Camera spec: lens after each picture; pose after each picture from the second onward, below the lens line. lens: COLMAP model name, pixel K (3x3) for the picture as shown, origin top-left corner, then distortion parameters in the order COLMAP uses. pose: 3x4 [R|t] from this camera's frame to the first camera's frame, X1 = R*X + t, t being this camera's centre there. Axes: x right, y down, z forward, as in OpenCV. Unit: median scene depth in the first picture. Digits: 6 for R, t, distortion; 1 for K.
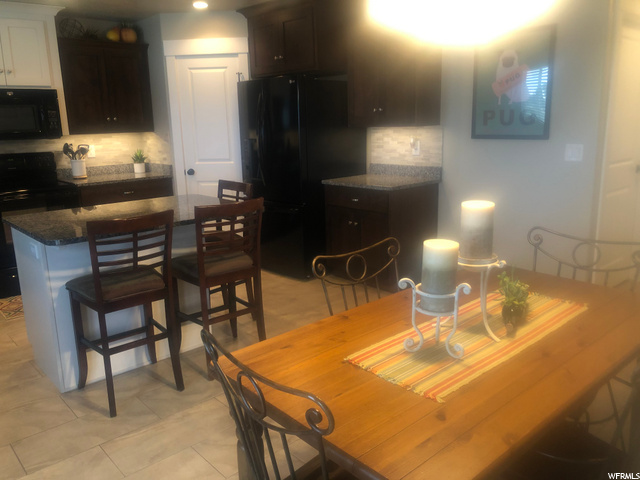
lens RADIAL K [[526.6, 0, 320.0], [0, 526.6, 240.0], [0, 0, 1]] dist [0.001316, 0.000723]
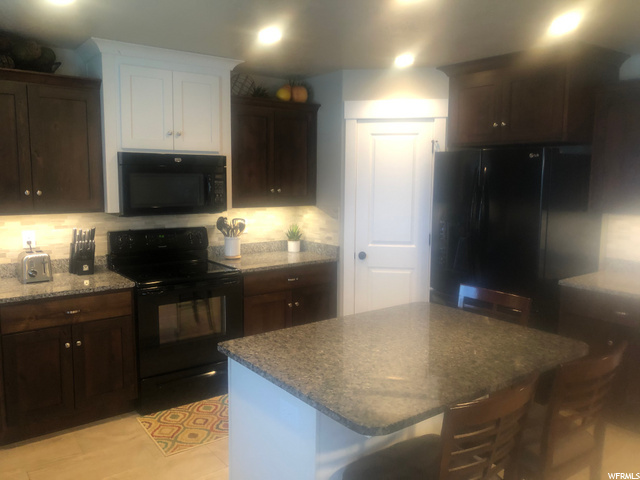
lens RADIAL K [[524.0, 0, 320.0], [0, 524.0, 240.0], [0, 0, 1]] dist [0.070949, -0.000534]
pose [[0.996154, 0.041399, -0.077219, -0.258773], [-0.048924, 0.993959, -0.098245, -0.072383], [0.072685, 0.101645, 0.992162, 0.181743]]
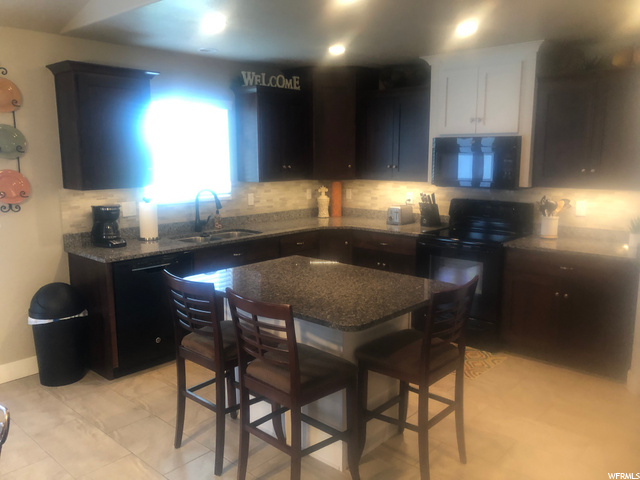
lens RADIAL K [[526.6, 0, 320.0], [0, 526.6, 240.0], [0, 0, 1]] dist [0.001316, 0.000723]
pose [[0.106672, 0.185479, -0.976841, 0.327743], [-0.227954, 0.960841, 0.157548, -0.166873], [0.967811, 0.205869, 0.144776, 0.538963]]
